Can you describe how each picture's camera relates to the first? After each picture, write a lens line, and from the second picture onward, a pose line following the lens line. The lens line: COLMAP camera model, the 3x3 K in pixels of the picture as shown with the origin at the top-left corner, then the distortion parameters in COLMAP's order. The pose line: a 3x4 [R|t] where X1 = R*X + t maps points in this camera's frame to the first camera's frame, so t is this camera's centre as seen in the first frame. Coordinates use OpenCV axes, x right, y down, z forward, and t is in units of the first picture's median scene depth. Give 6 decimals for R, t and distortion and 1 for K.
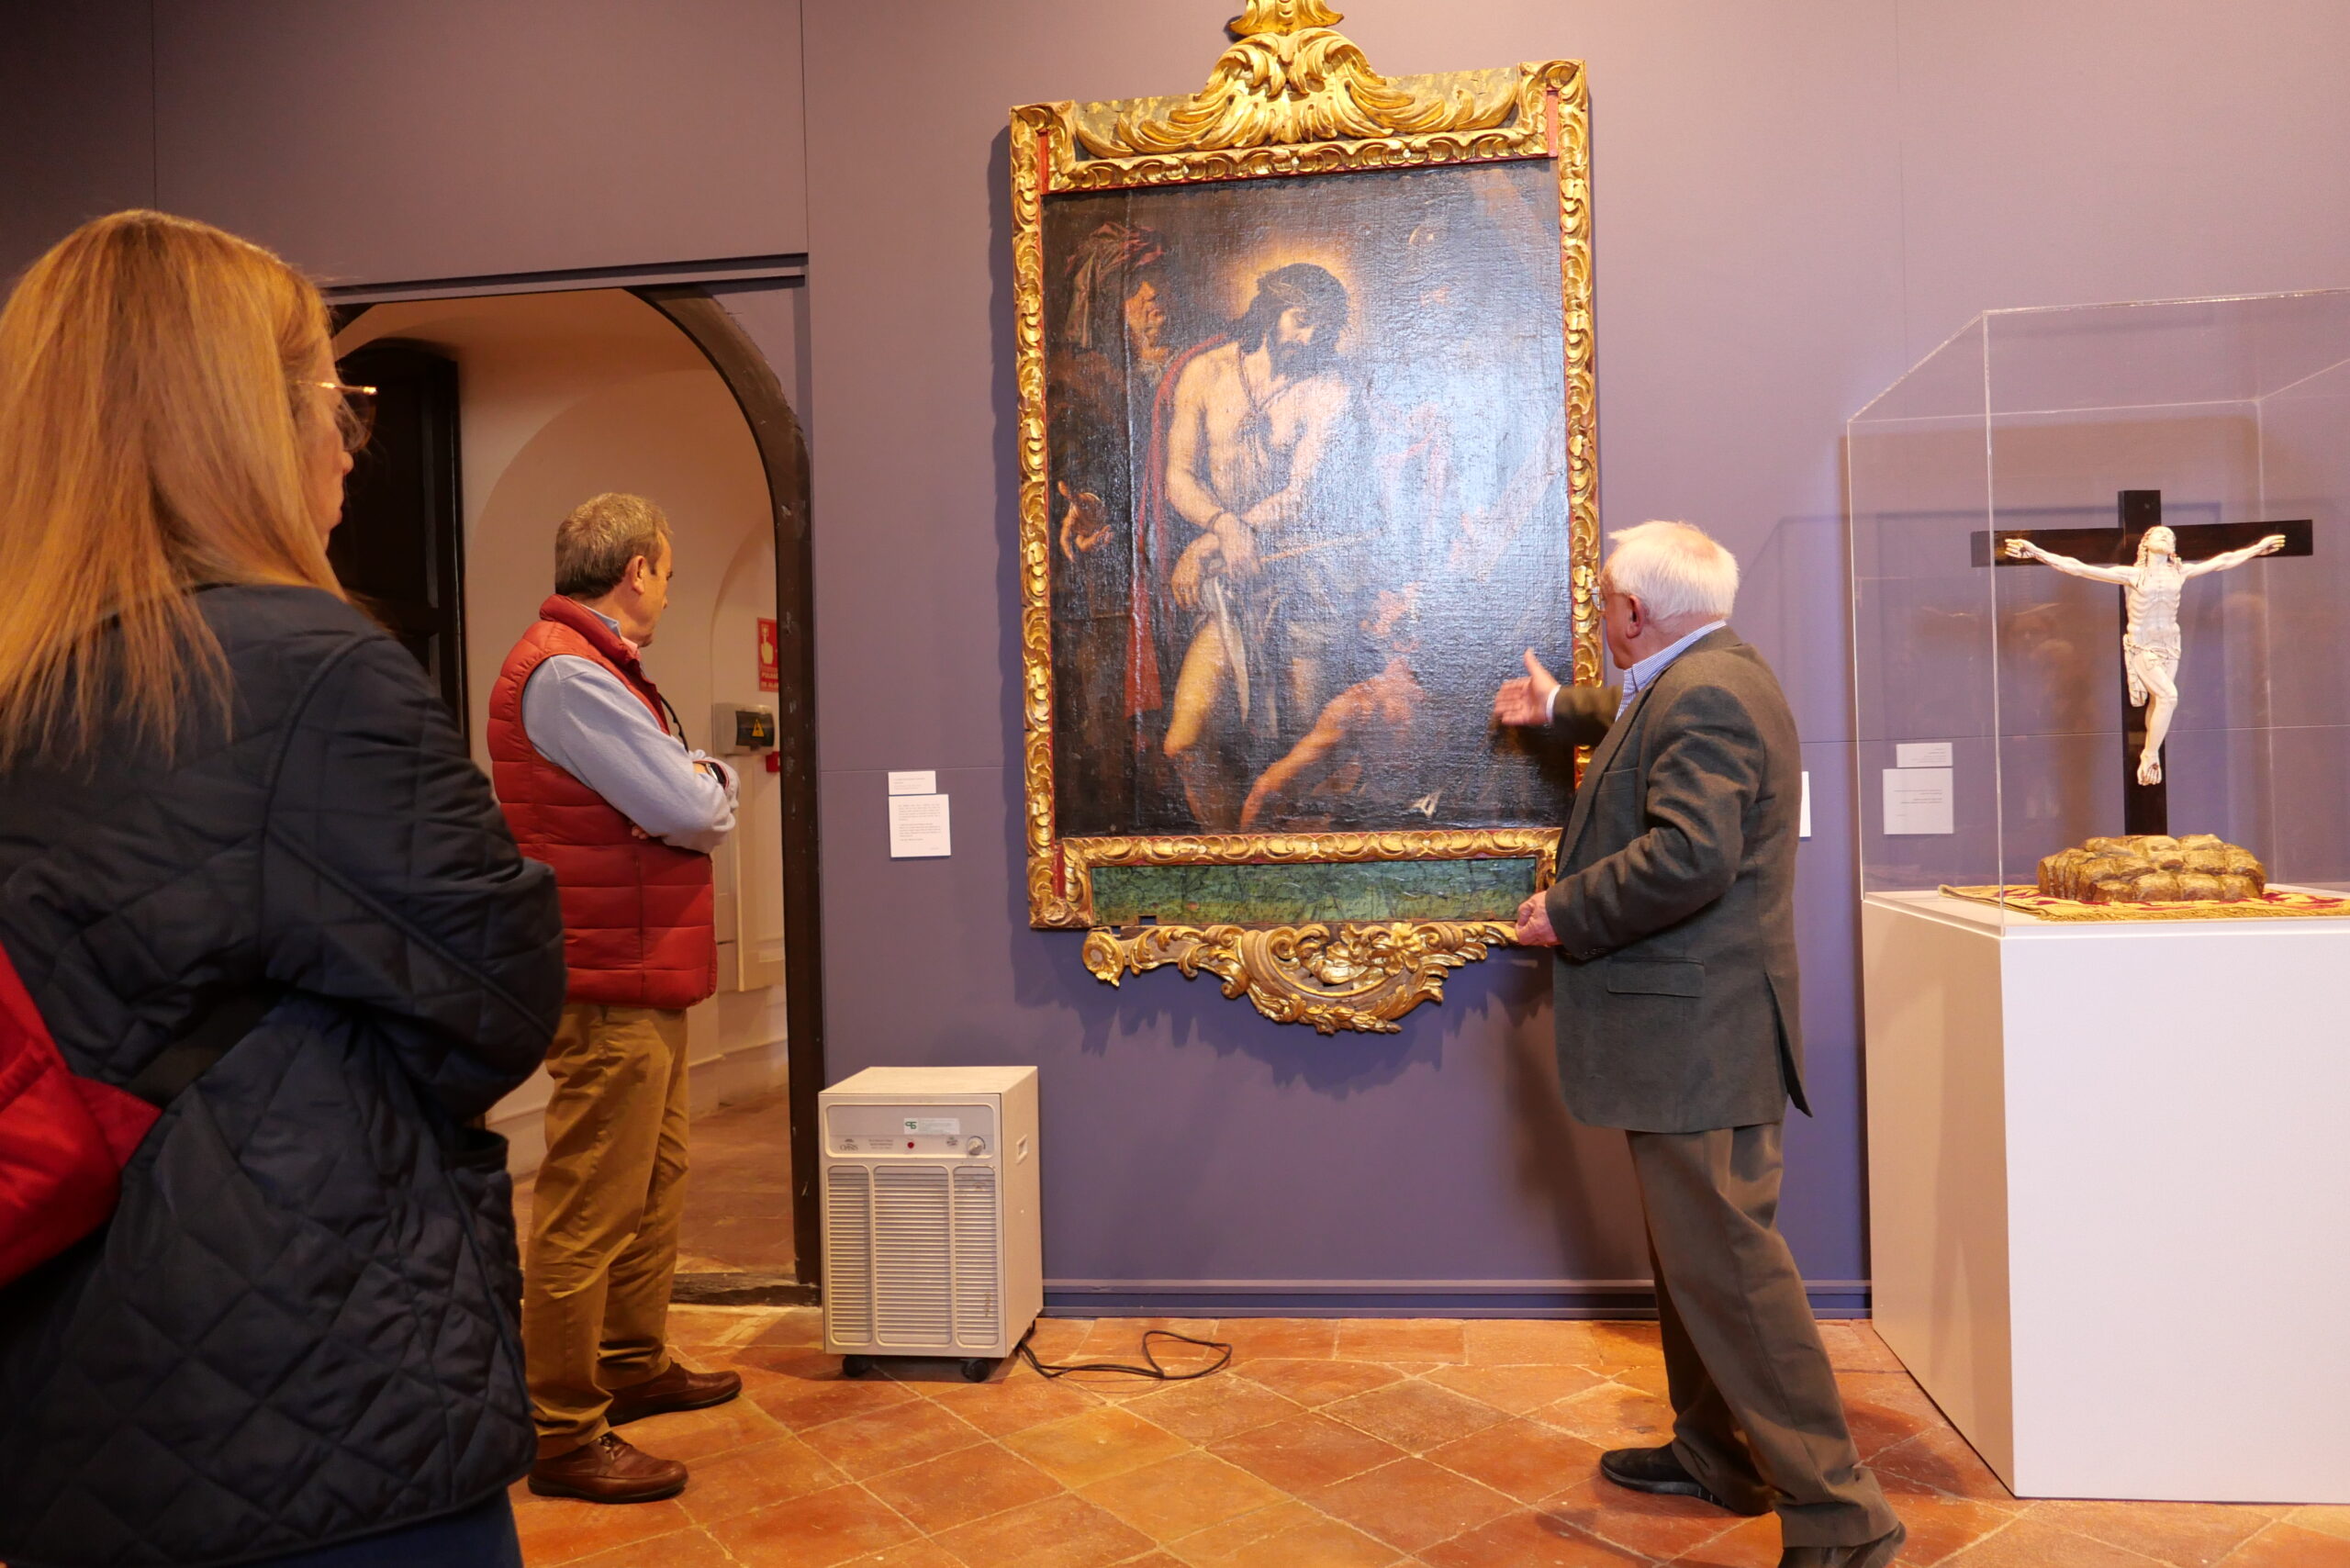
lens RADIAL K [[1606.6, 0, 1175.0], [0, 1606.6, 784.0], [0, 0, 1]] dist [-0.039012, 0.022958]
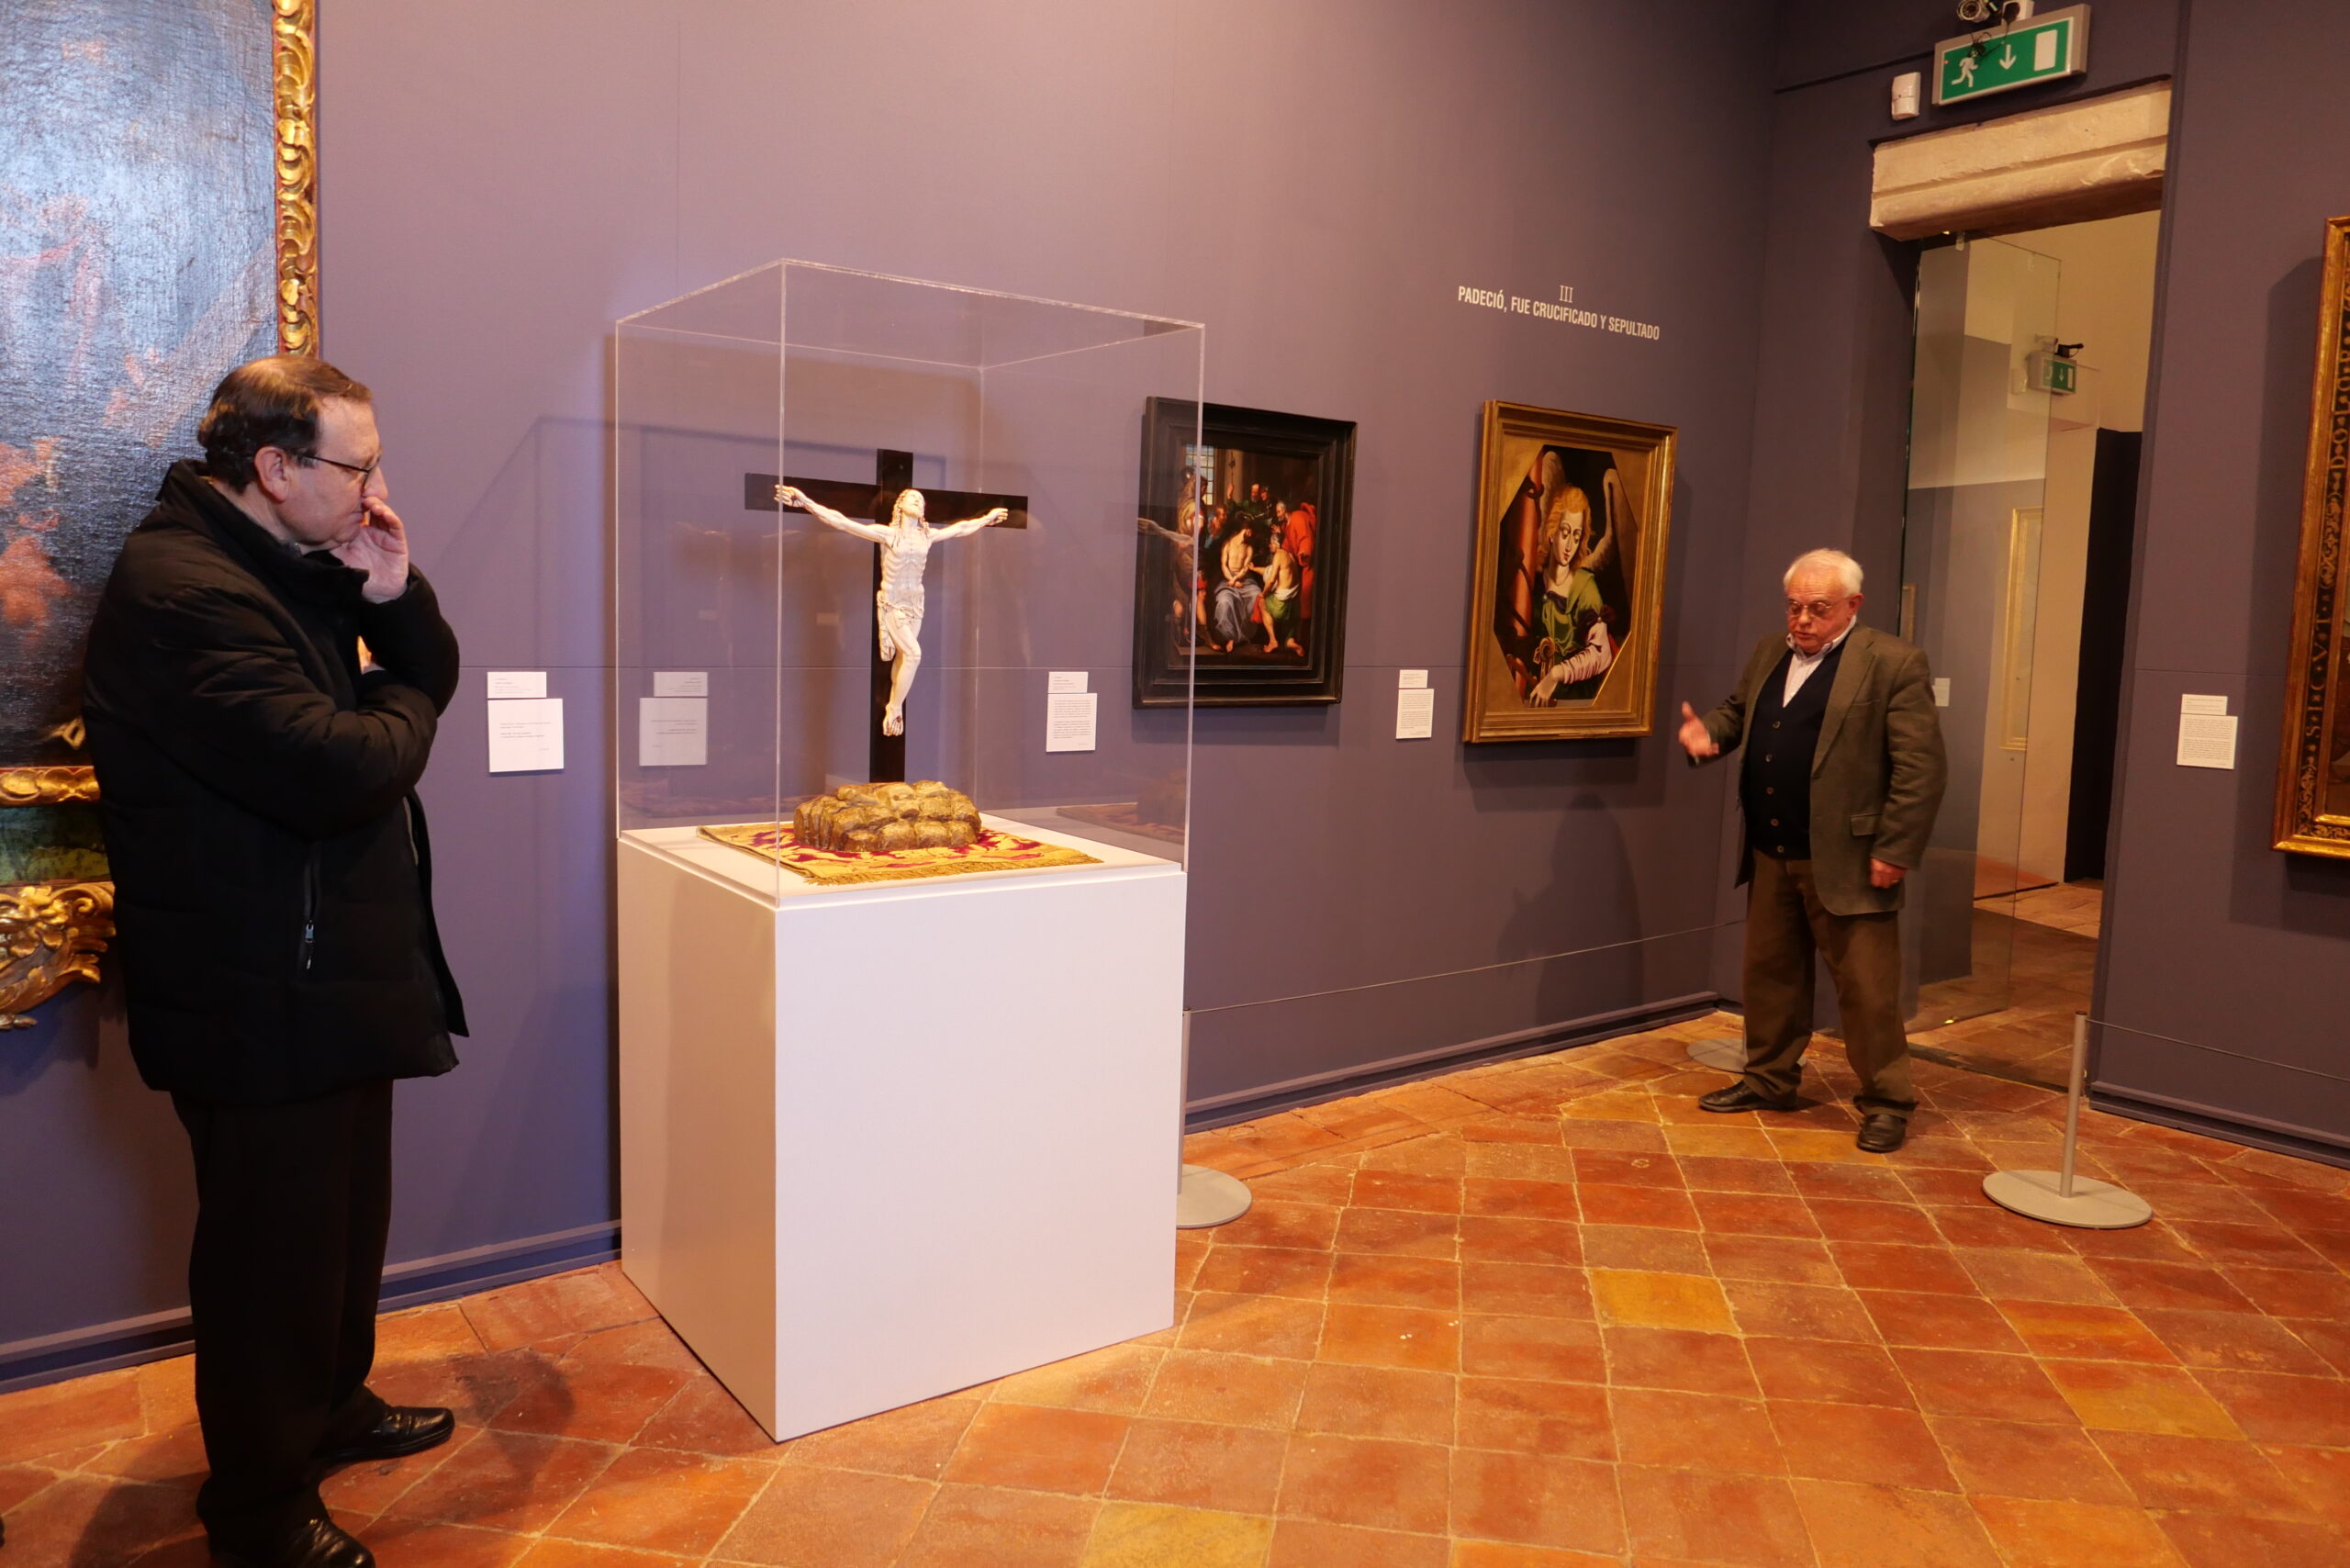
lens RADIAL K [[1606.6, 0, 1175.0], [0, 1606.6, 784.0], [0, 0, 1]] dist [-0.039012, 0.022958]
pose [[0.708127, -0.027270, 0.705558, -0.005576], [-0.055693, 0.993983, 0.094314, -0.067727], [-0.703885, -0.106081, 0.702348, 0.100334]]
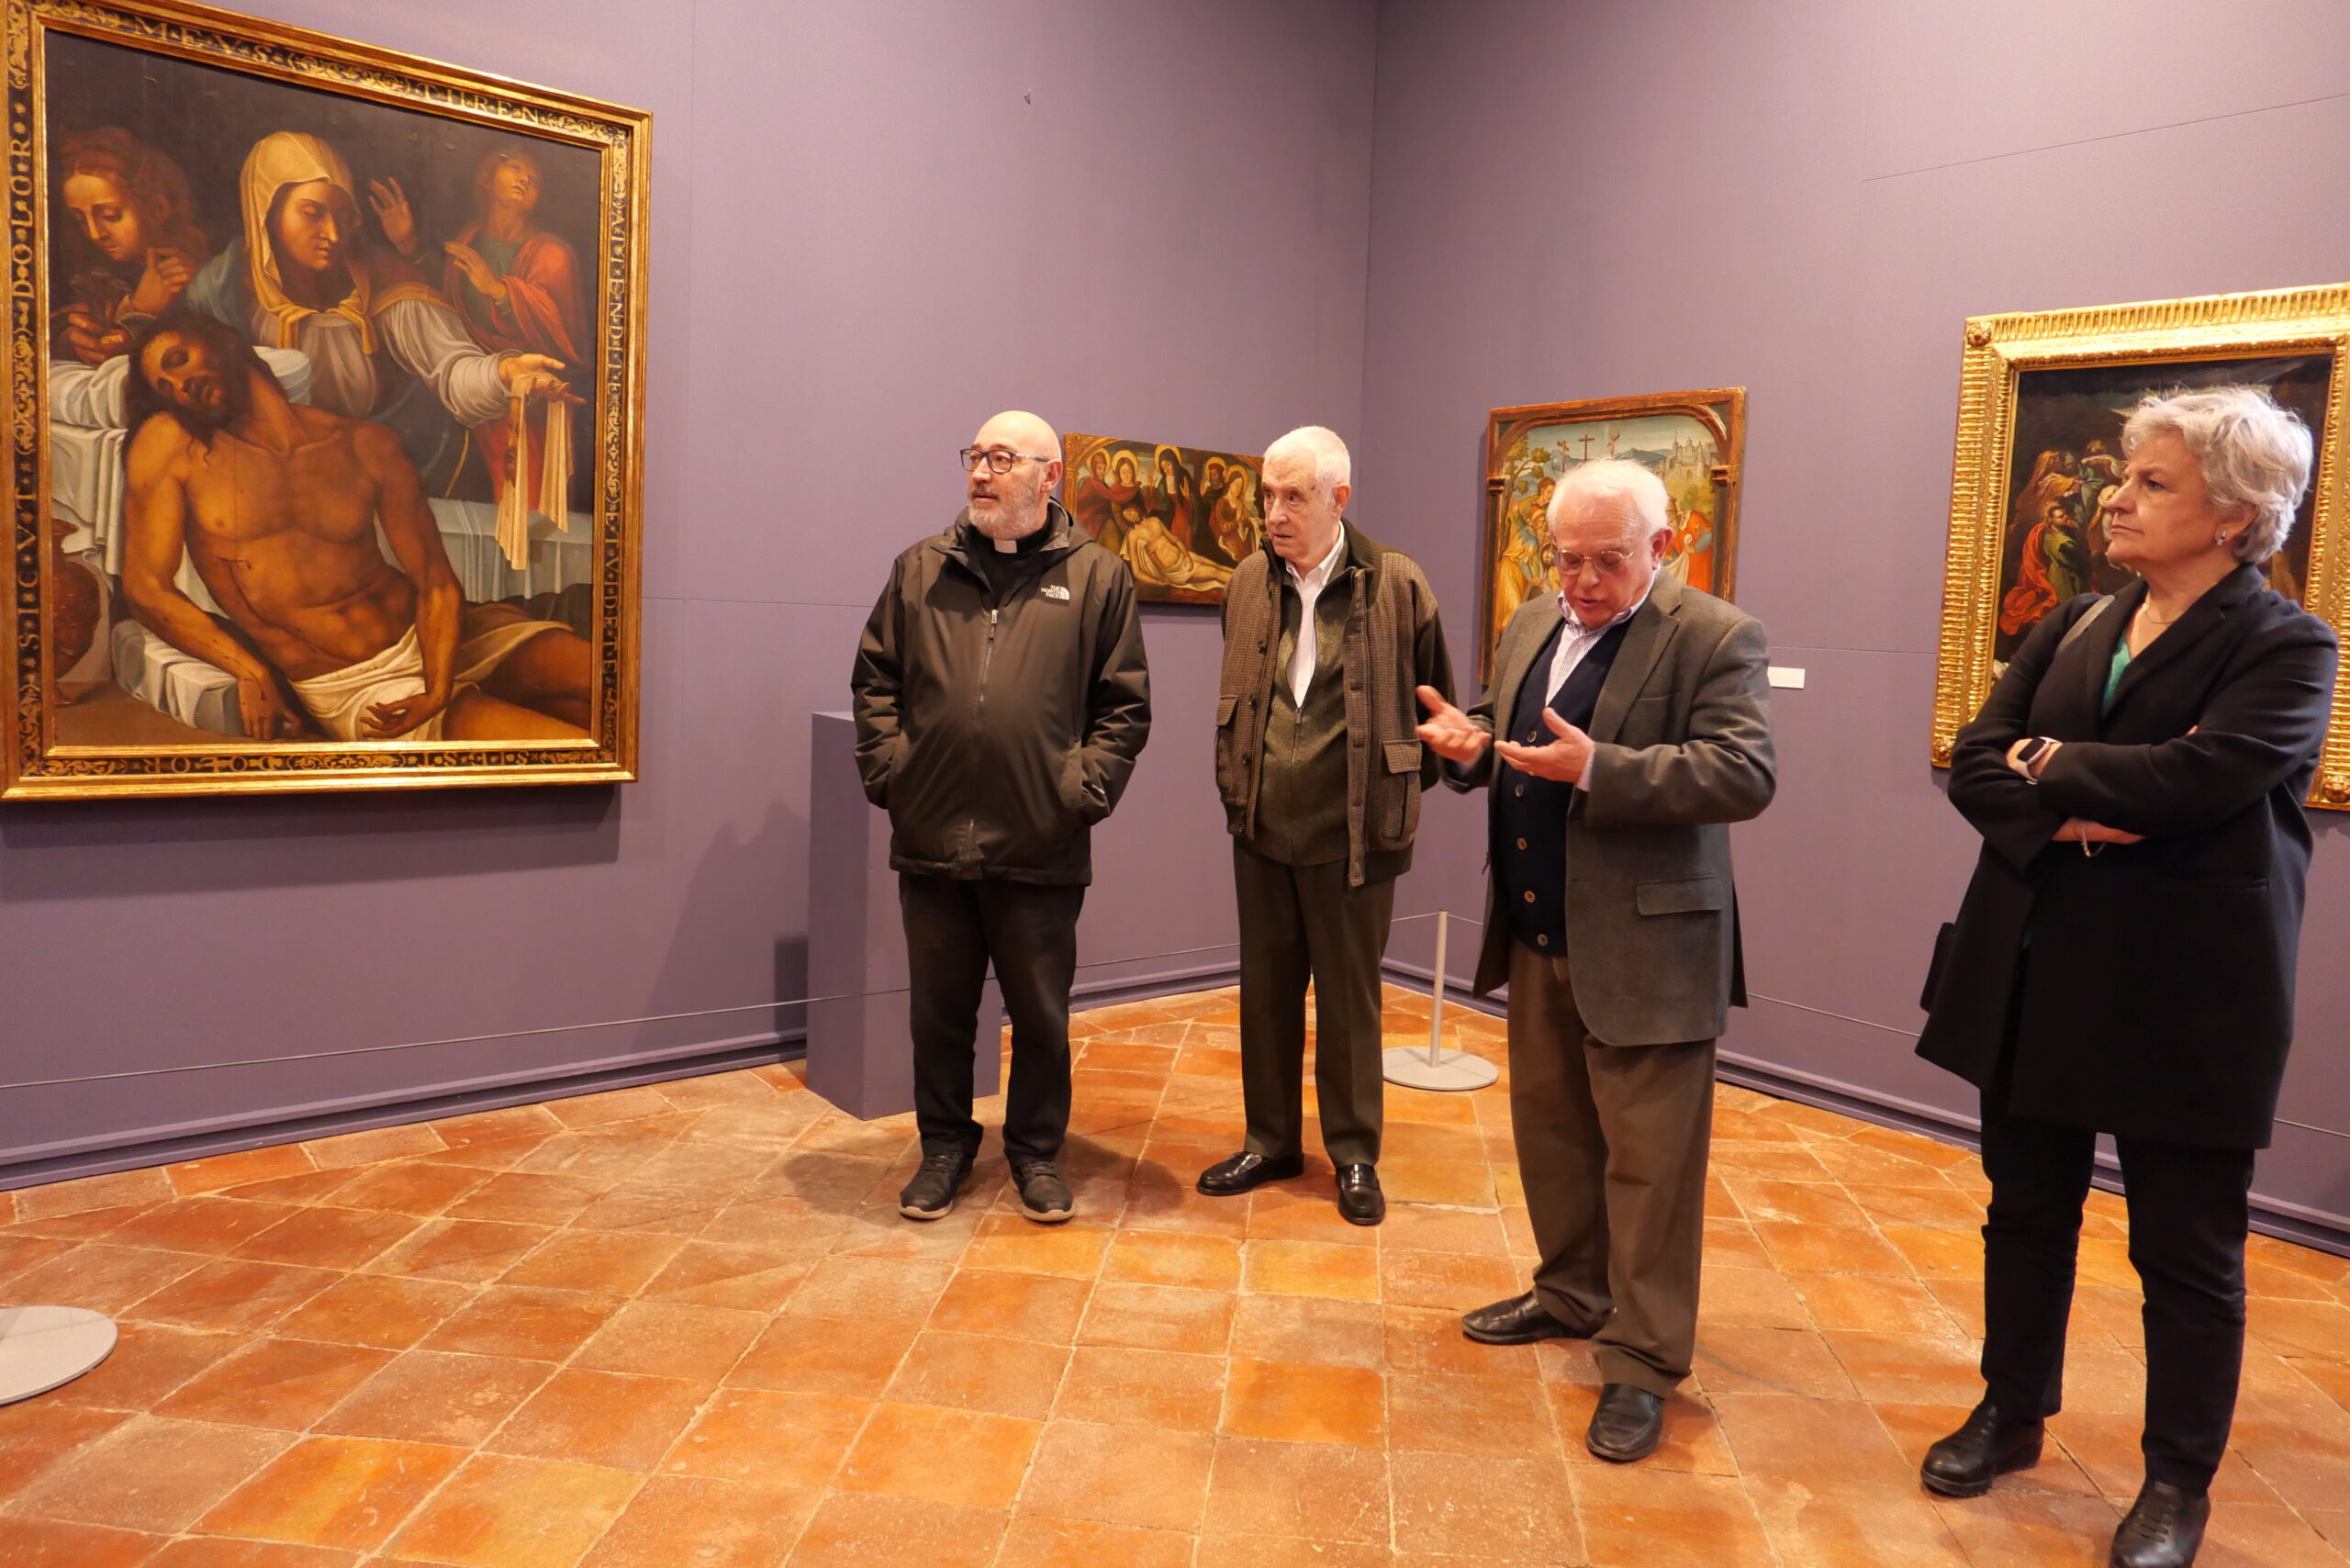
lens RADIAL K [[1644.9, 0, 1175.0], [0, 1644.9, 784.0], [0, 0, 1]] dist [-0.005992, -0.003674]
pose [[-0.754745, -0.084414, 0.650565, 0.318382], [-0.034769, 0.995440, 0.088827, -0.067377], [-0.655096, 0.044422, -0.754238, 0.631056]]
